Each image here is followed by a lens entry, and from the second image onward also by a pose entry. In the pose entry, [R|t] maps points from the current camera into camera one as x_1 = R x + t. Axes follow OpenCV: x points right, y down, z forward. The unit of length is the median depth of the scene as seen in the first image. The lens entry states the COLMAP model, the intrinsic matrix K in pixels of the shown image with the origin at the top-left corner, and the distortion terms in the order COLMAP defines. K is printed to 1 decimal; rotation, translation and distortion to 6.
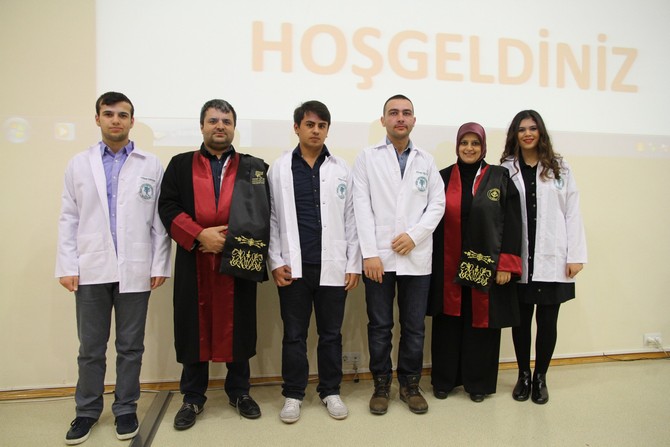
lens RADIAL K [[473.3, 0, 327.7], [0, 473.3, 221.1], [0, 0, 1]] dist [-0.075258, 0.053279]
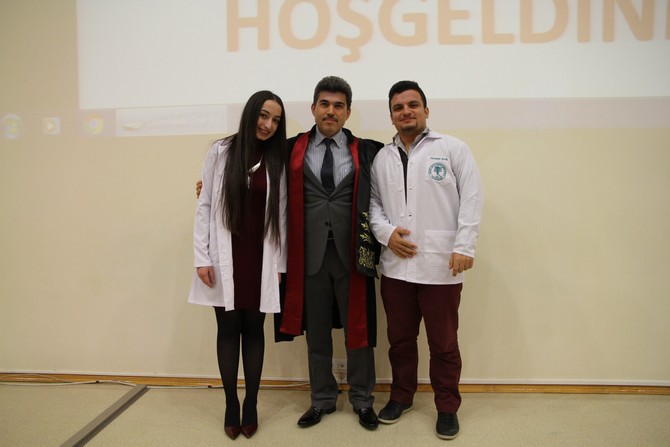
lens RADIAL K [[524.1, 0, 327.4], [0, 524.1, 226.2], [0, 0, 1]] dist [-0.114131, 0.107605]
pose [[0.969052, 0.004764, -0.246812, 0.267570], [0.002096, 0.999619, 0.027521, -0.001709], [0.246849, -0.027186, 0.968673, 0.045760]]
